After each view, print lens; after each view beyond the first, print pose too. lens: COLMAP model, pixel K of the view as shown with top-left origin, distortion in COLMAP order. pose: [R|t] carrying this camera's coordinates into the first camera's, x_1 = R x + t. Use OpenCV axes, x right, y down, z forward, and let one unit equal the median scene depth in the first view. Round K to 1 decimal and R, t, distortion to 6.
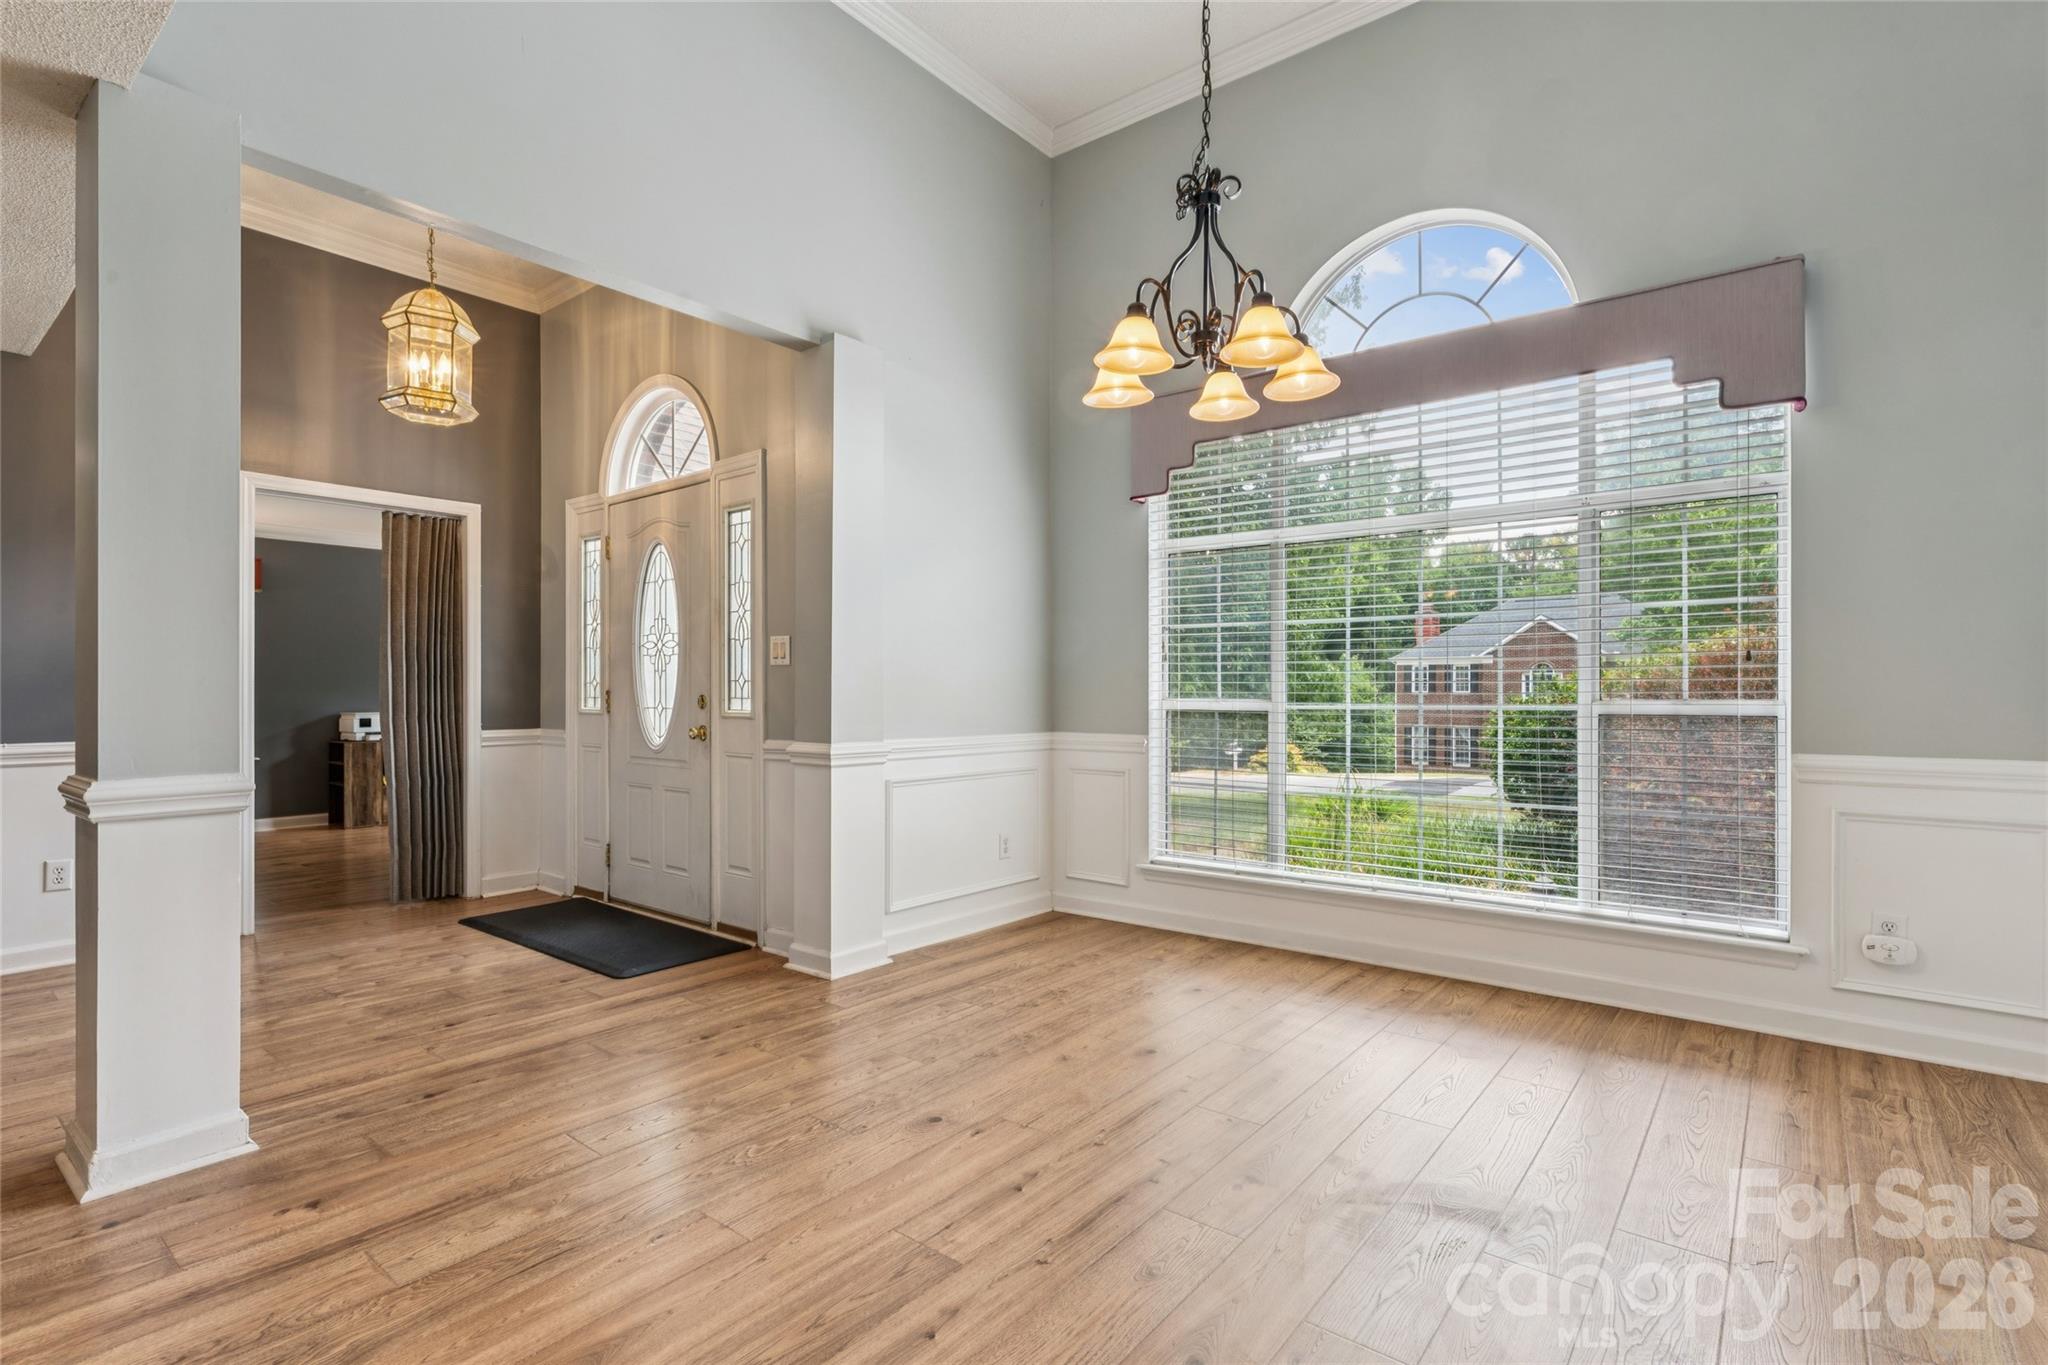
lens RADIAL K [[964.9, 0, 1022.8], [0, 964.9, 684.9], [0, 0, 1]] dist [-0.001600, 0.000177]
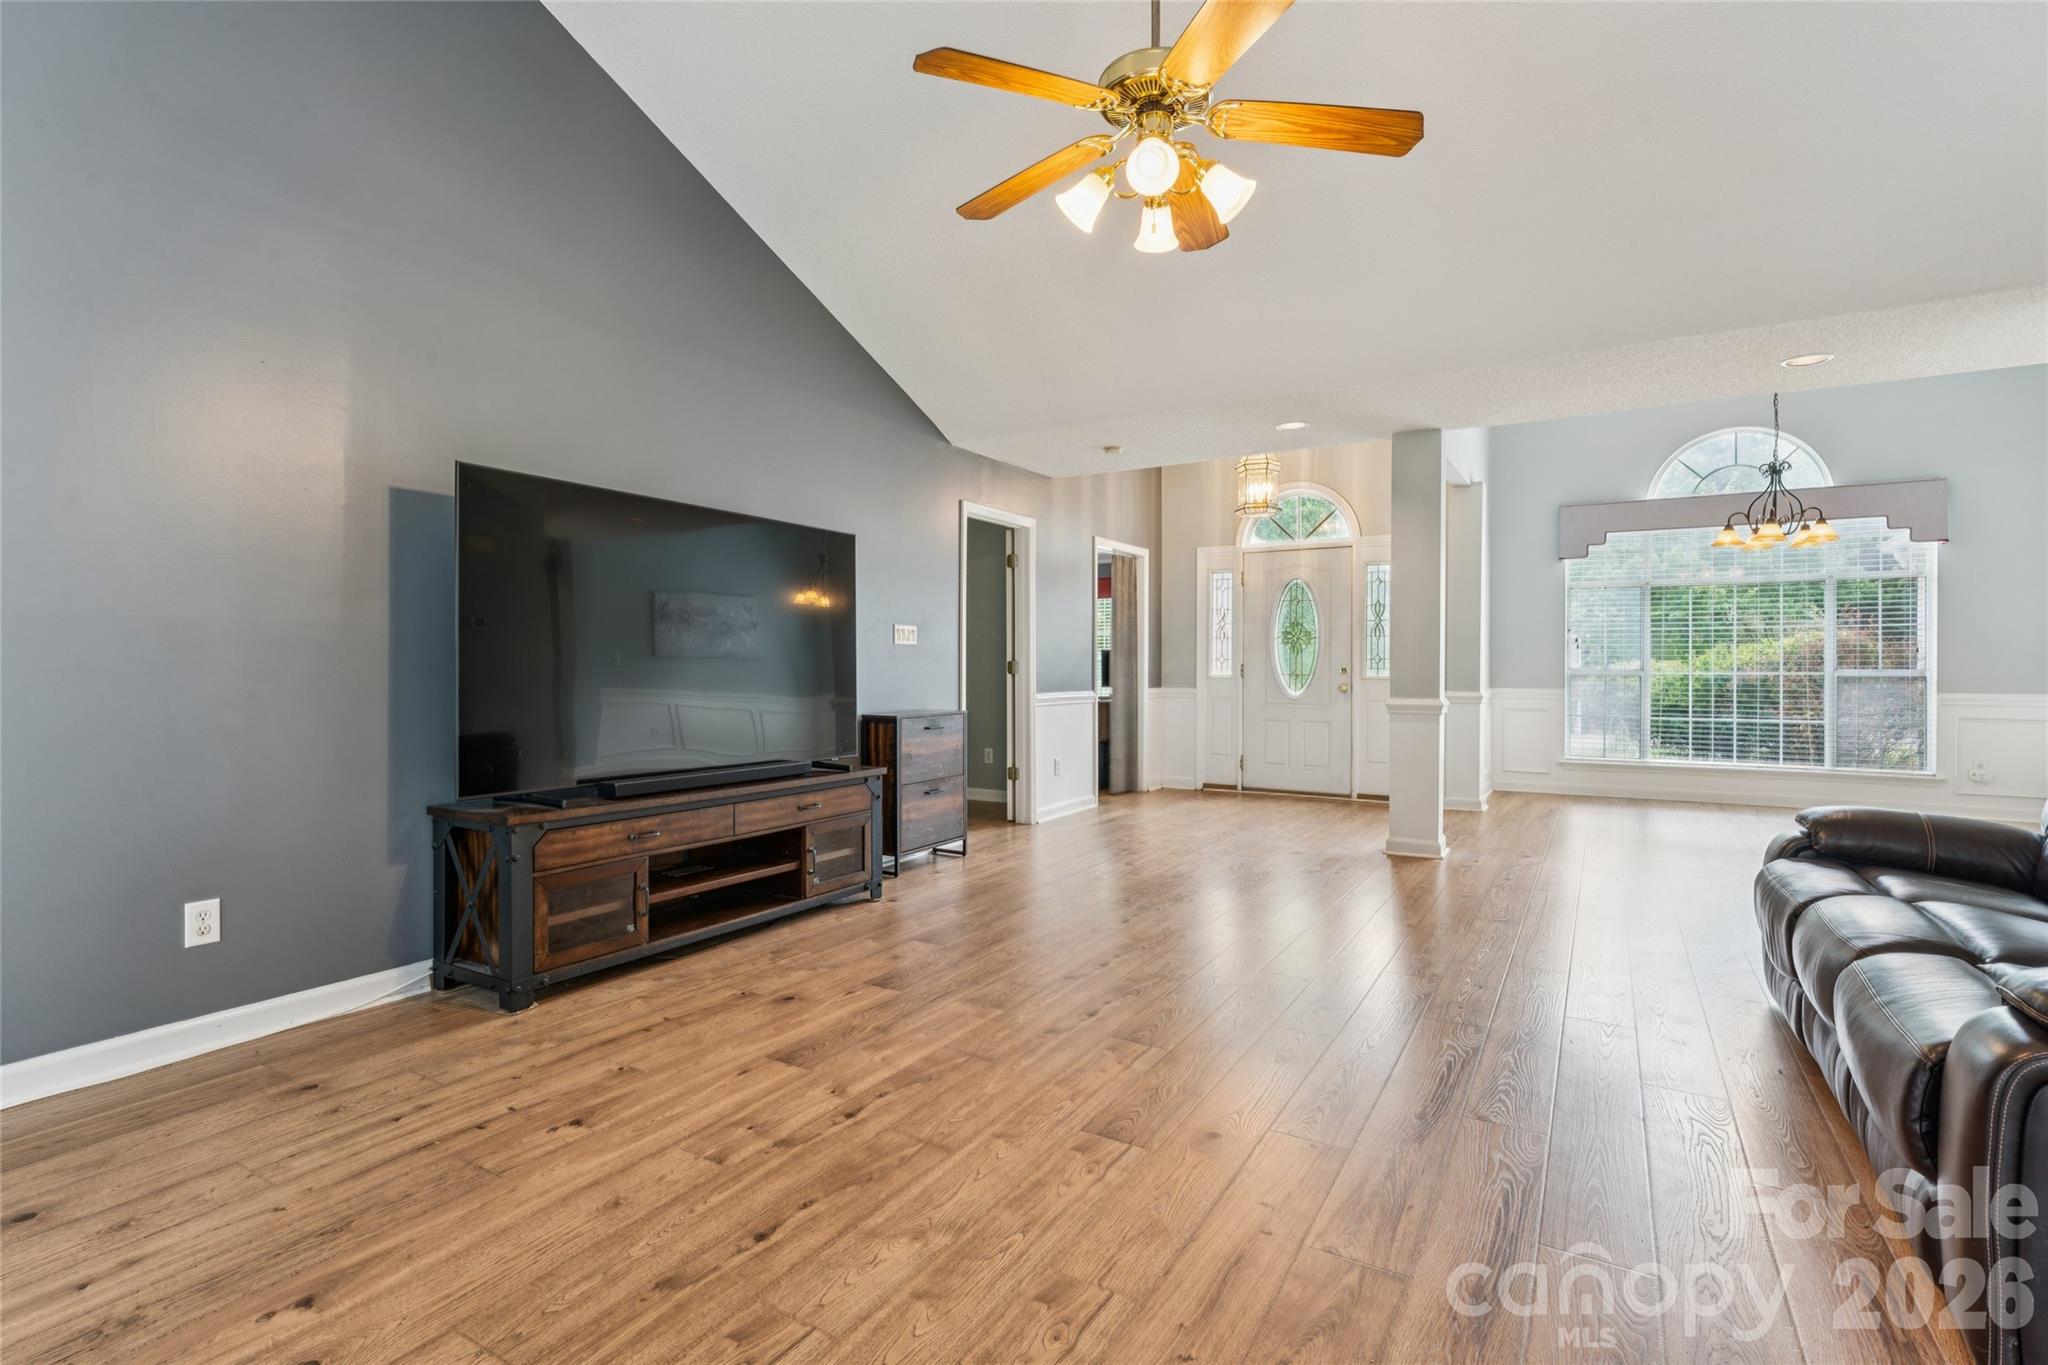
lens RADIAL K [[965.0, 0, 1026.2], [0, 965.0, 672.0], [0, 0, 1]] dist [-0.000129, 0.000181]
pose [[0.991062, 0.002083, 0.133382, -1.171450], [-0.003772, 0.999916, 0.012414, -0.000261], [-0.133345, -0.012806, 0.990987, -0.696369]]
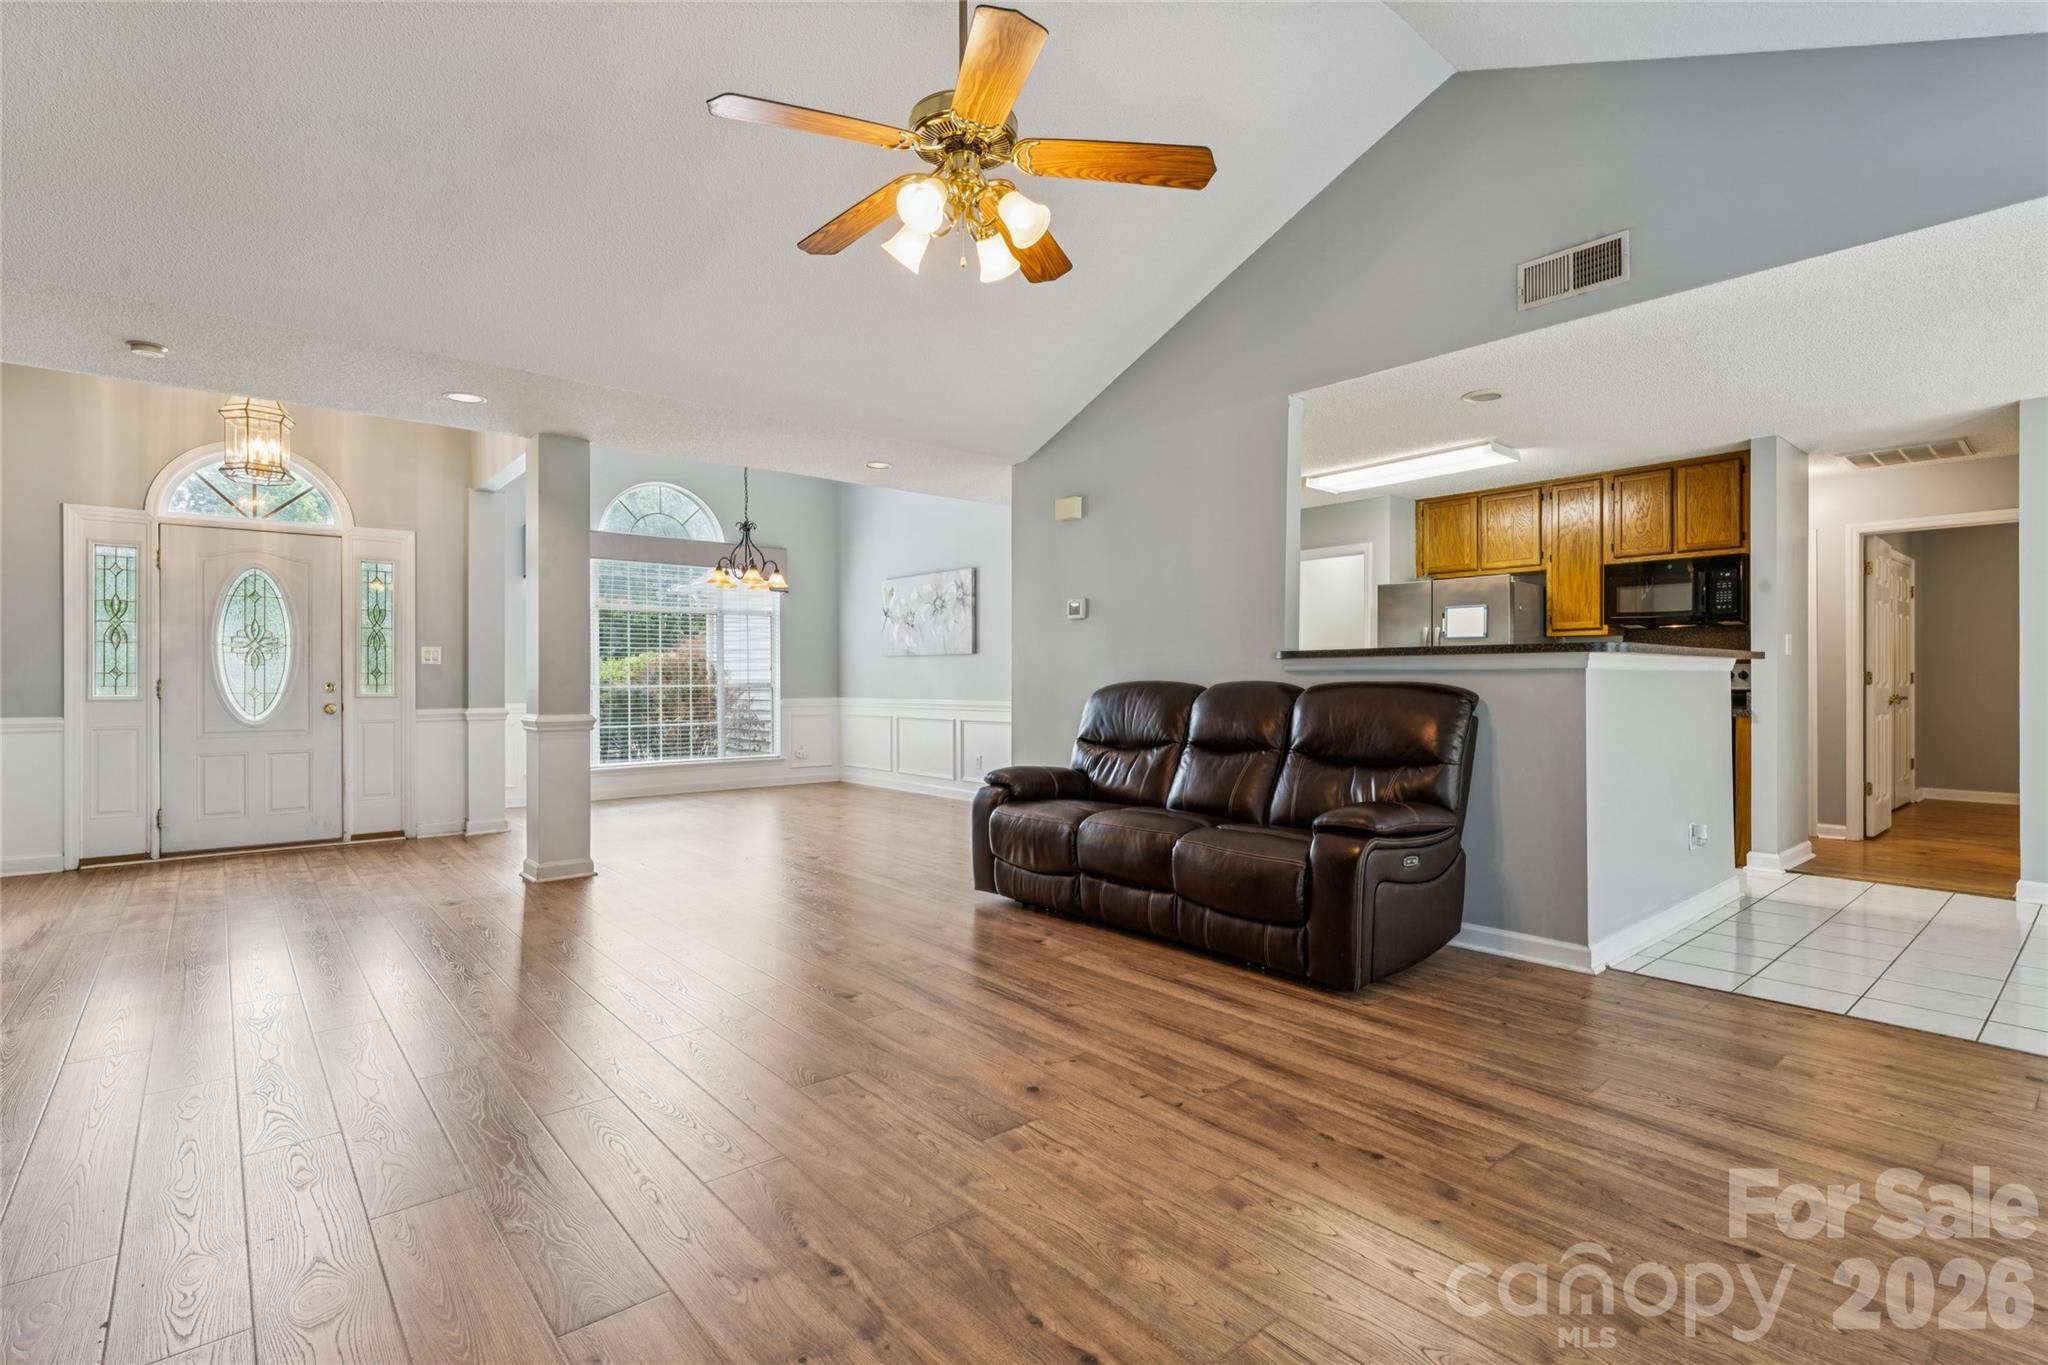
lens RADIAL K [[964.9, 0, 1022.8], [0, 964.9, 684.9], [0, 0, 1]] dist [-0.001600, 0.000177]
pose [[0.191712, -0.005022, 0.981438, -1.585113], [-0.002234, 0.999982, 0.005553, 0.003120], [-0.981449, -0.003258, 0.191697, -0.304091]]
